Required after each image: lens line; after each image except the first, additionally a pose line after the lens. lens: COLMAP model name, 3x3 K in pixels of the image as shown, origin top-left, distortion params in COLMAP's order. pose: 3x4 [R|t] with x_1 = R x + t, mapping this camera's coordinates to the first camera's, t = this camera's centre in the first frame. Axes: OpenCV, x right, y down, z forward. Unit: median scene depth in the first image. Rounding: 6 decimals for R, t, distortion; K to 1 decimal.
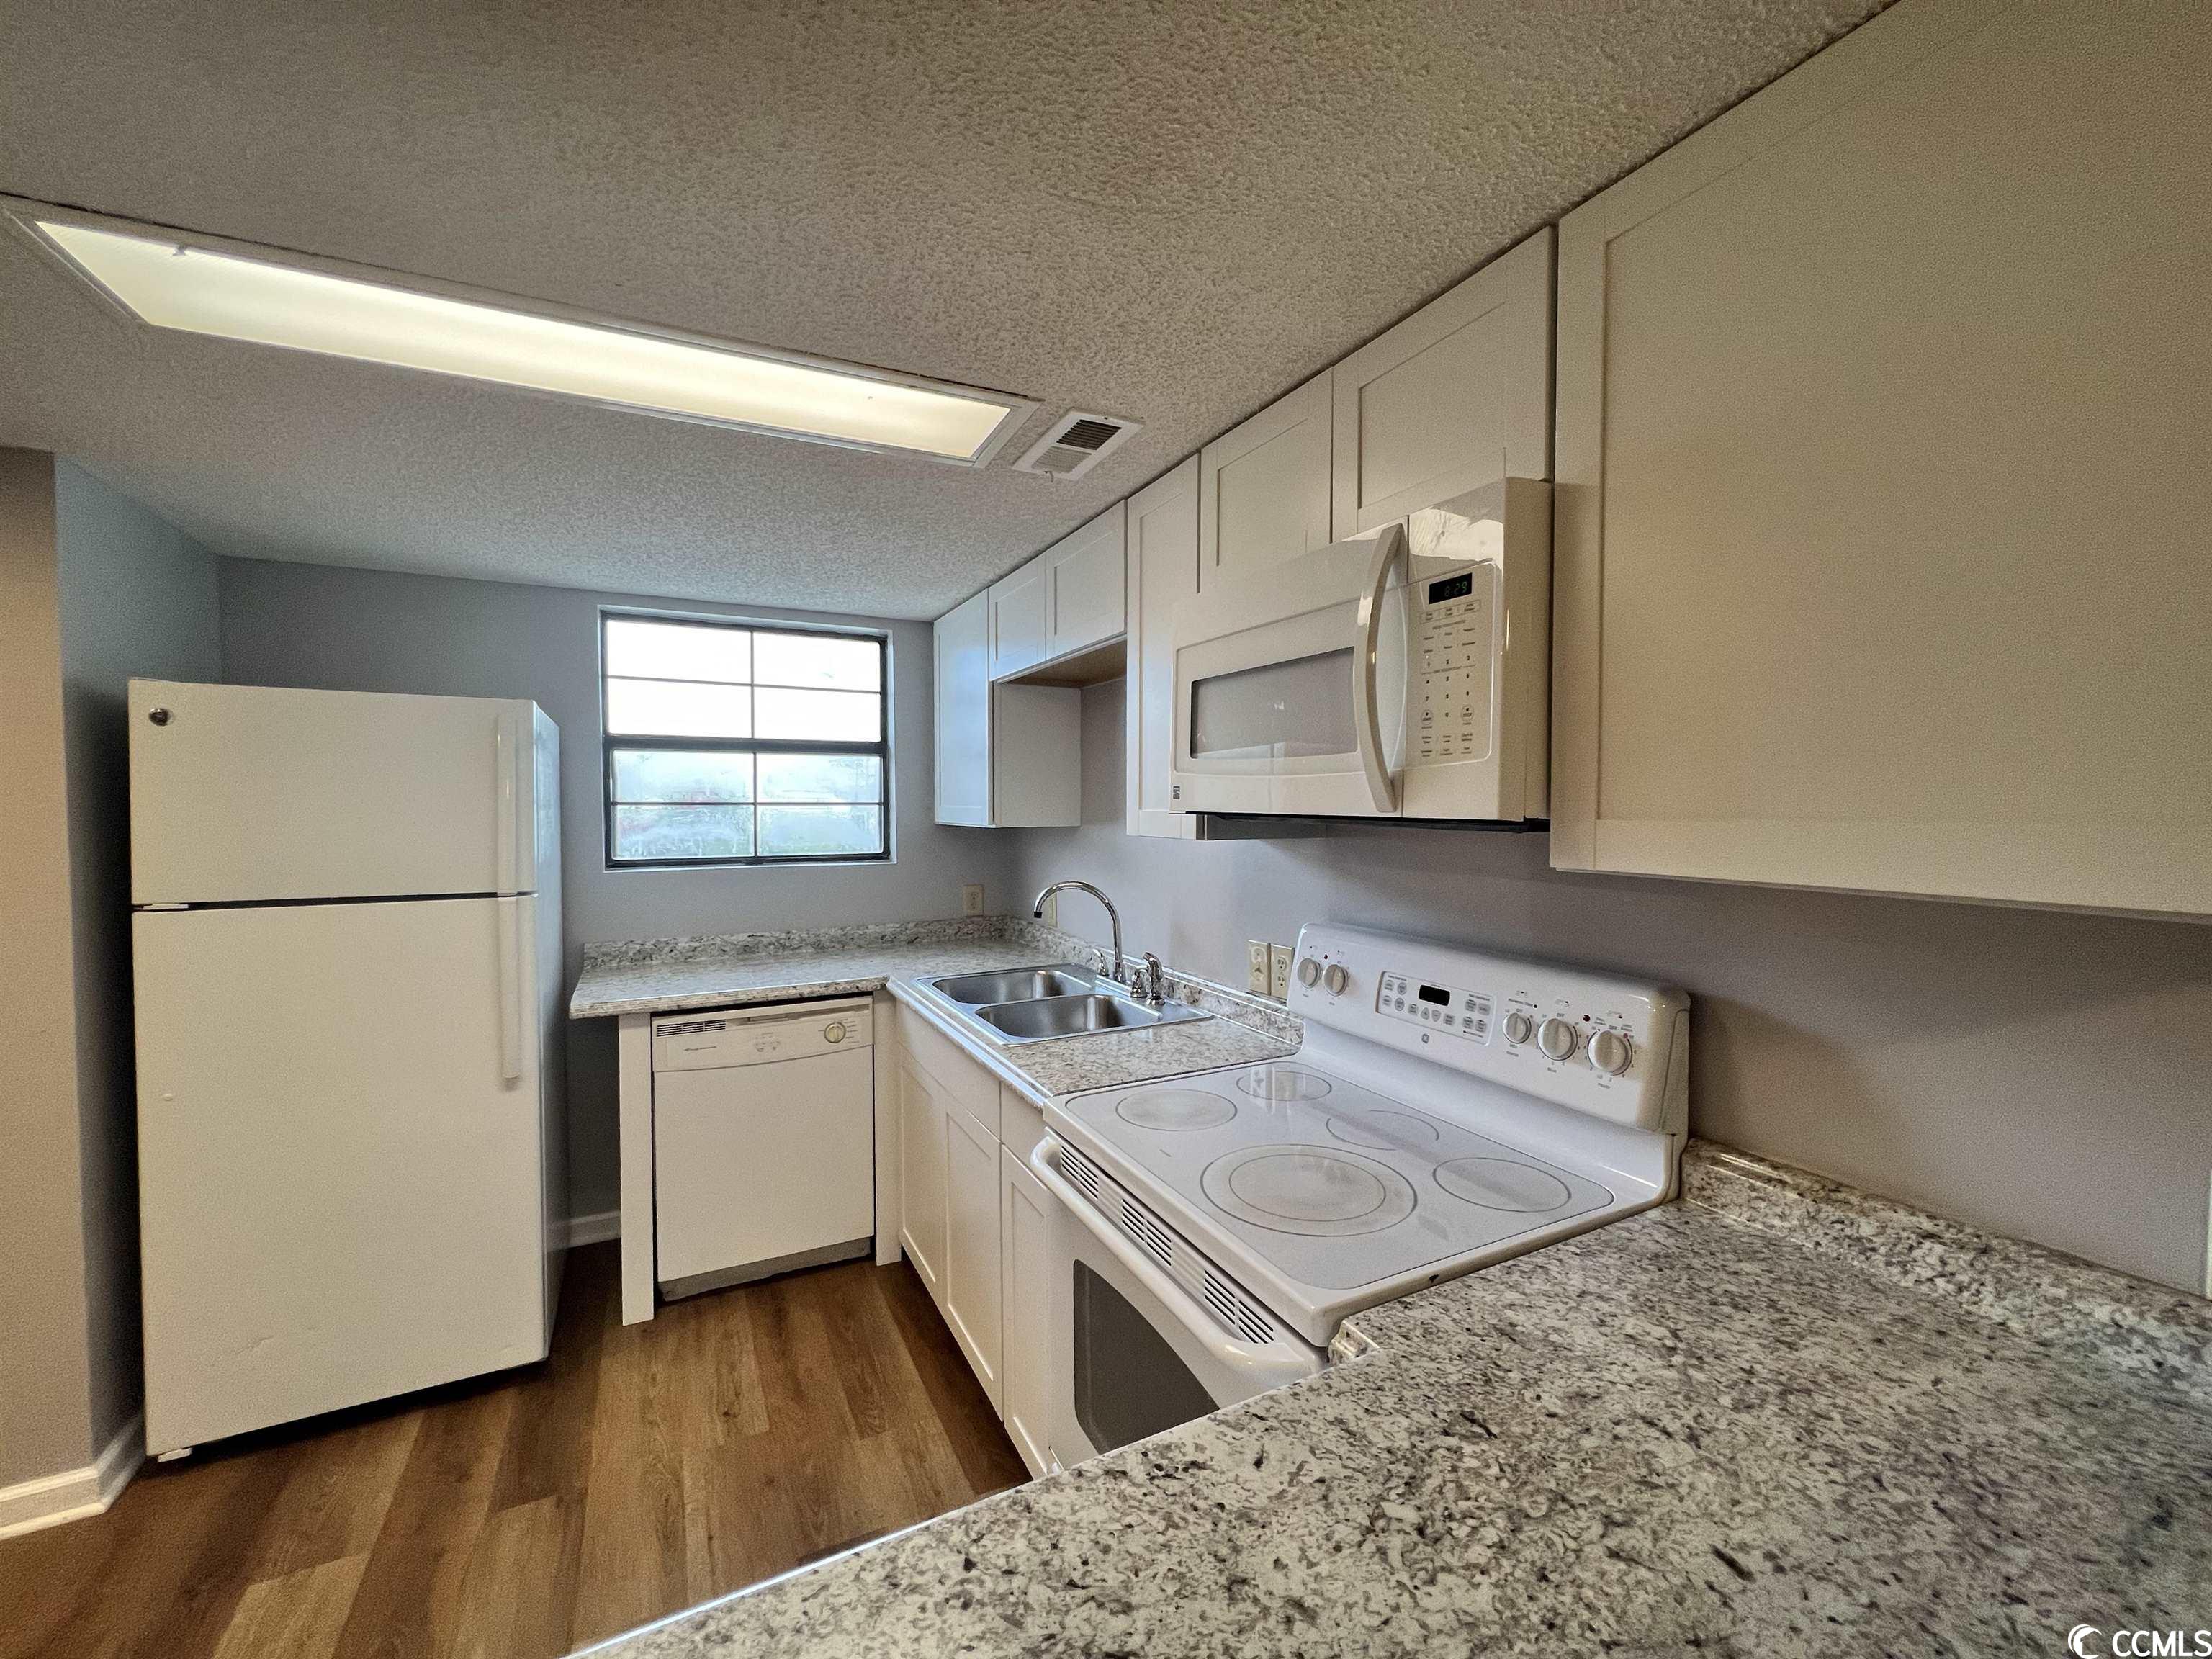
lens RADIAL K [[890.6, 0, 1112.0], [0, 890.6, 827.7], [0, 0, 1]] dist [0.003312, 0.000004]
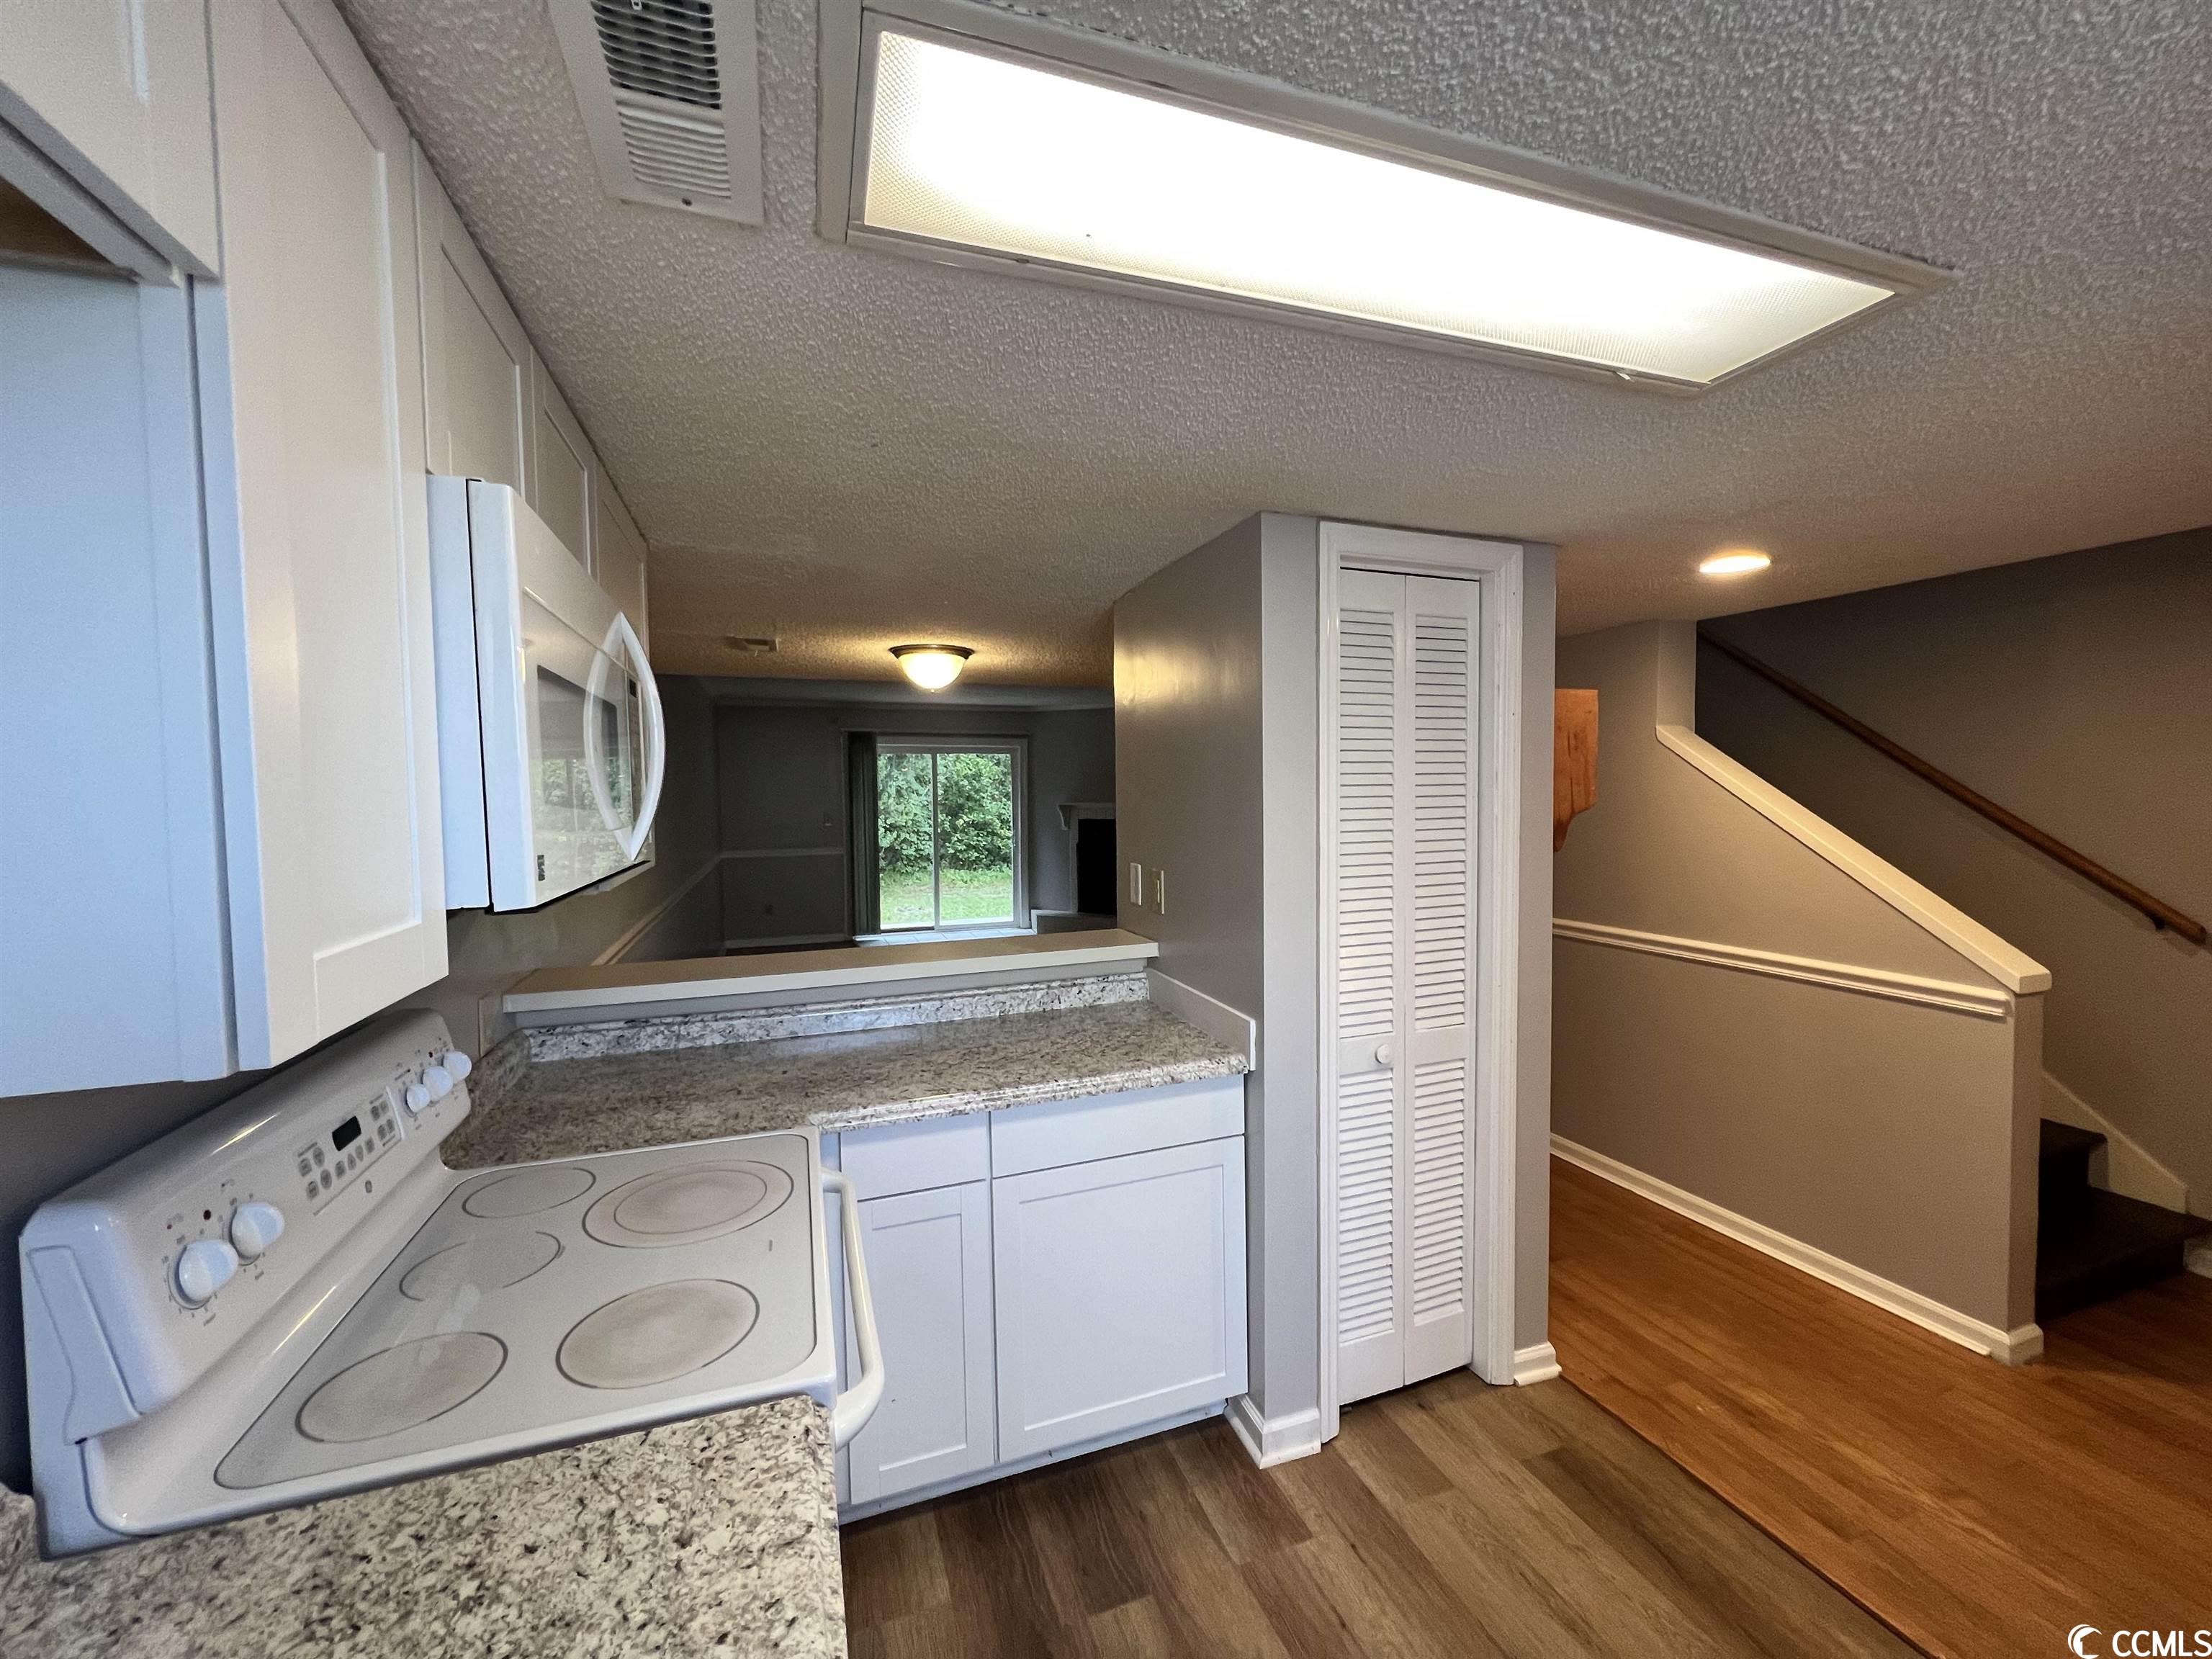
lens RADIAL K [[890.6, 0, 1104.0], [0, 890.6, 833.9], [0, 0, 1]] dist [0.003312, 0.000004]
pose [[-0.991173, 0.008578, 0.132300, -0.366081], [0.019313, 0.996602, 0.080074, -0.107397], [-0.131163, 0.081923, -0.987970, 1.666770]]
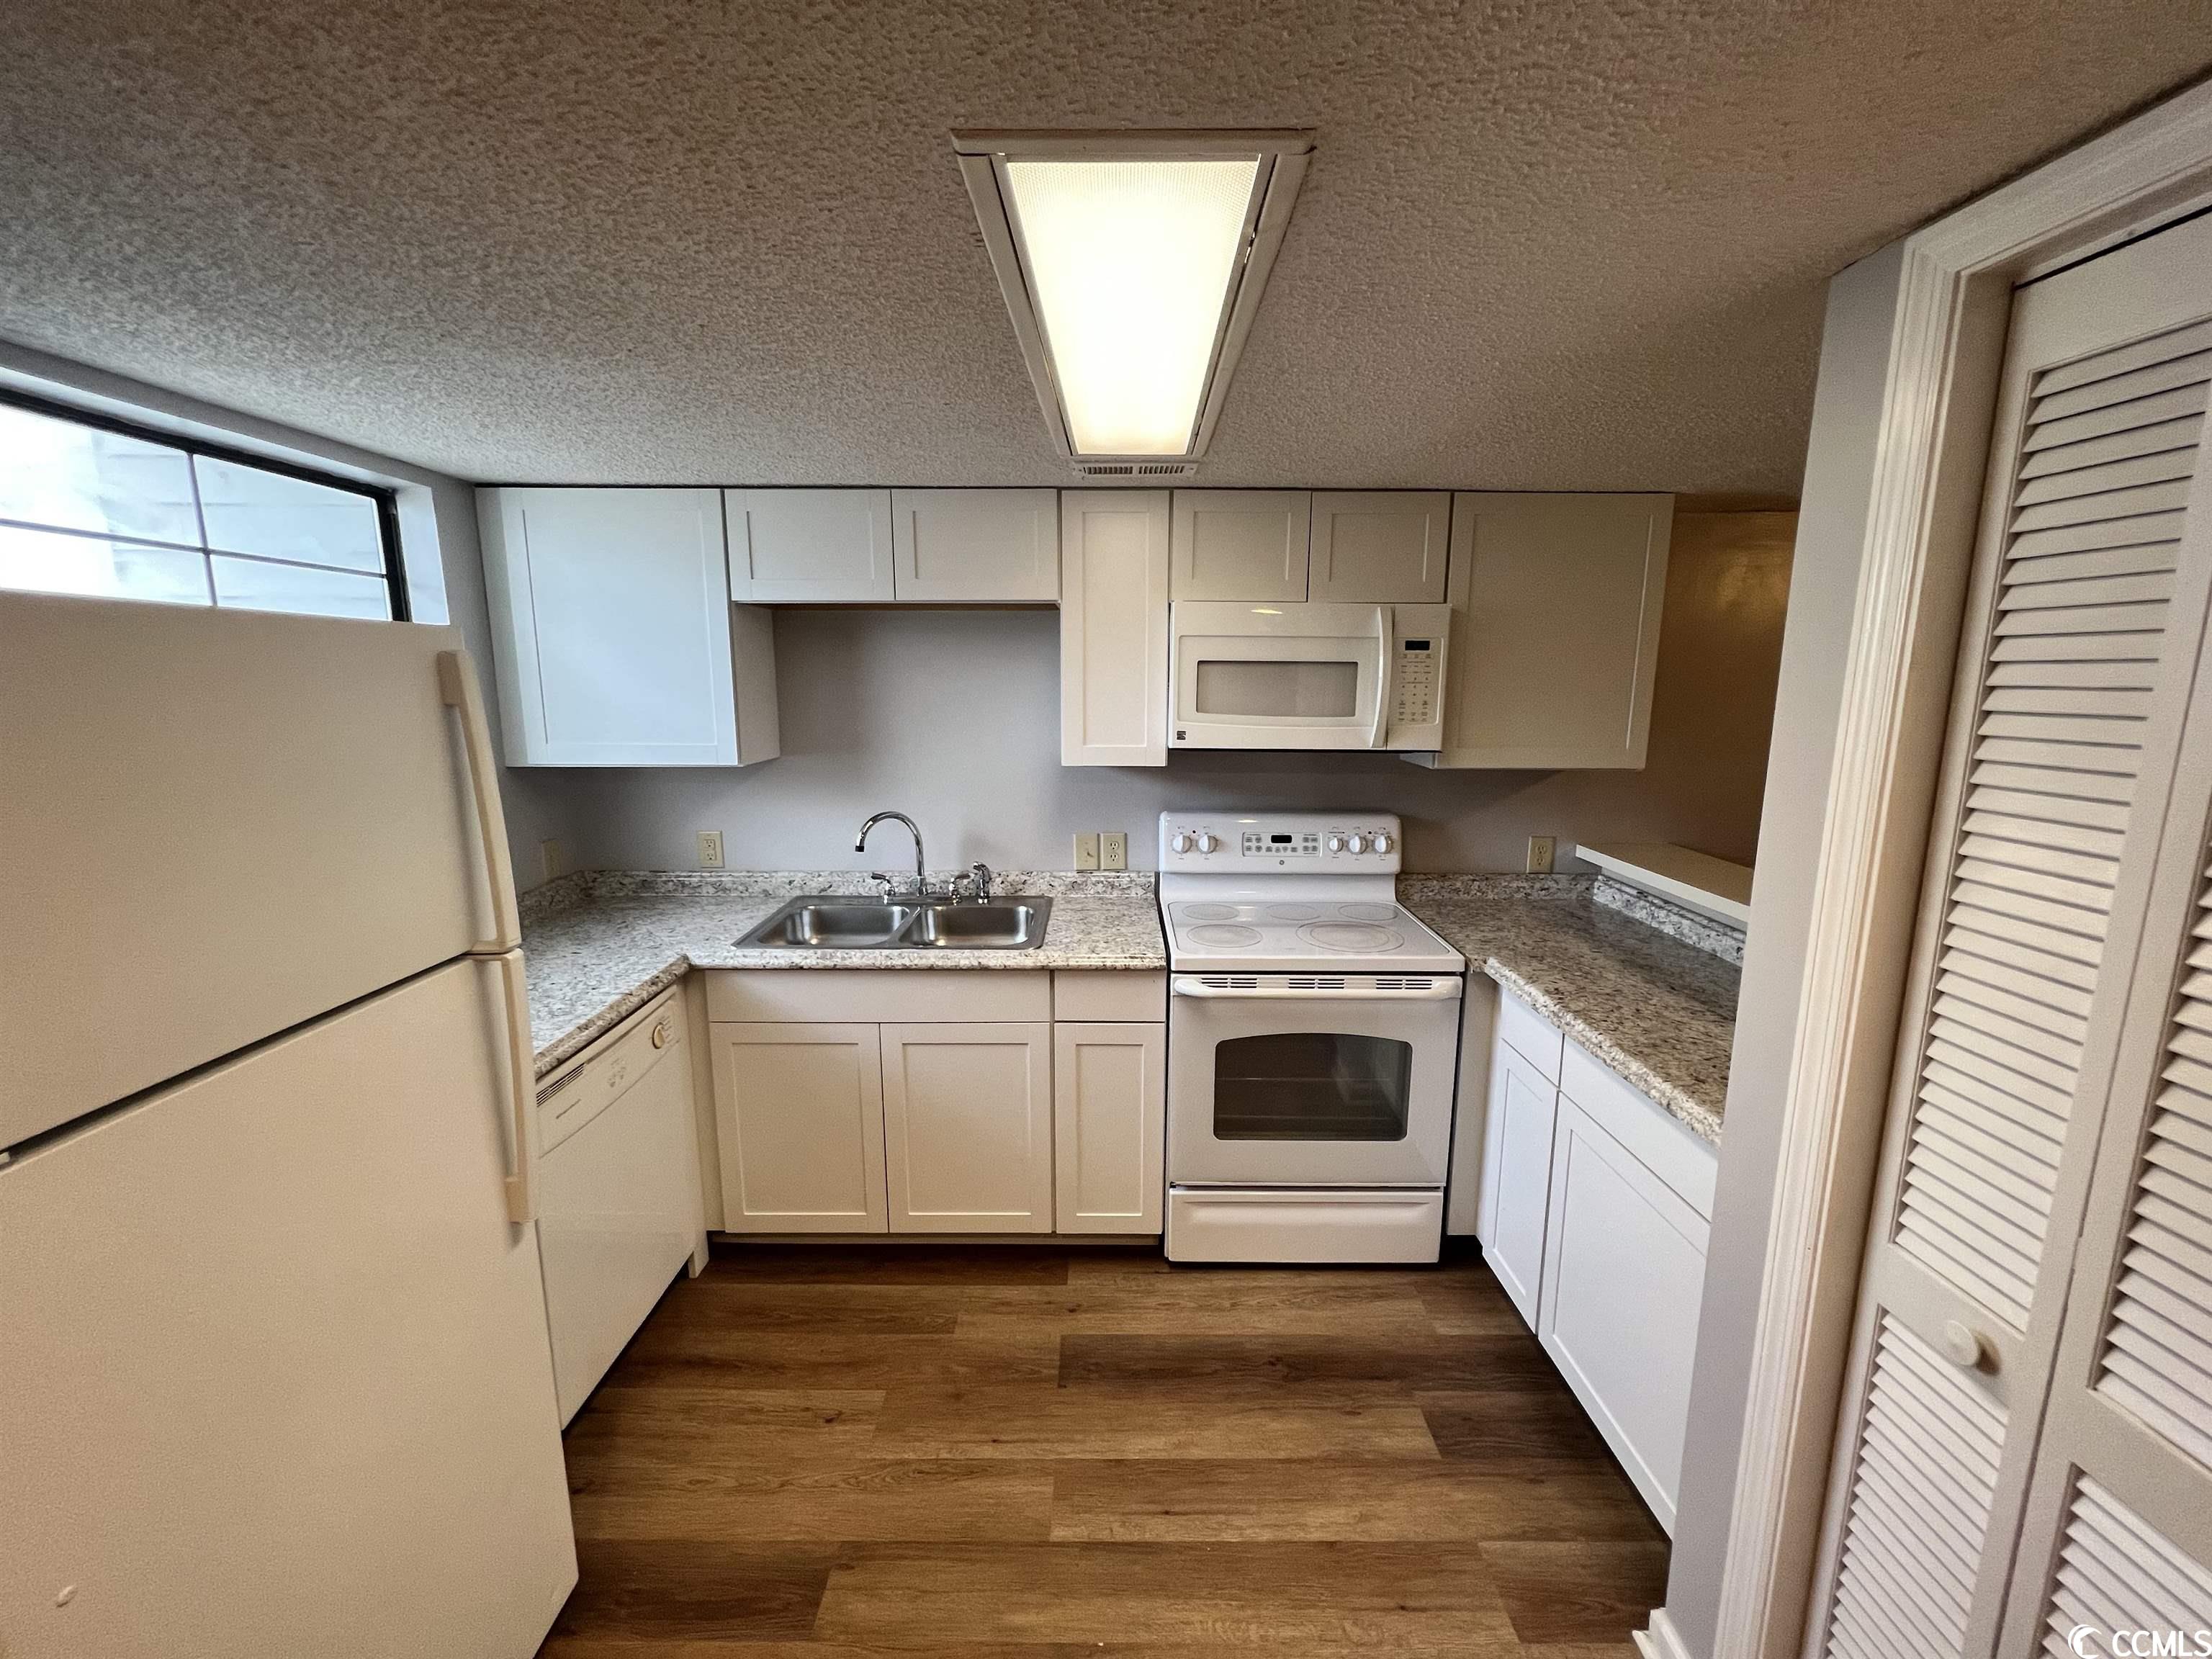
lens RADIAL K [[890.6, 0, 1110.6], [0, 890.6, 824.7], [0, 0, 1]] dist [0.003312, 0.000004]
pose [[0.451747, -0.146528, 0.880031, -1.468209], [0.022302, 0.987966, 0.153052, -0.137682], [-0.891867, -0.049514, 0.449579, 0.495904]]
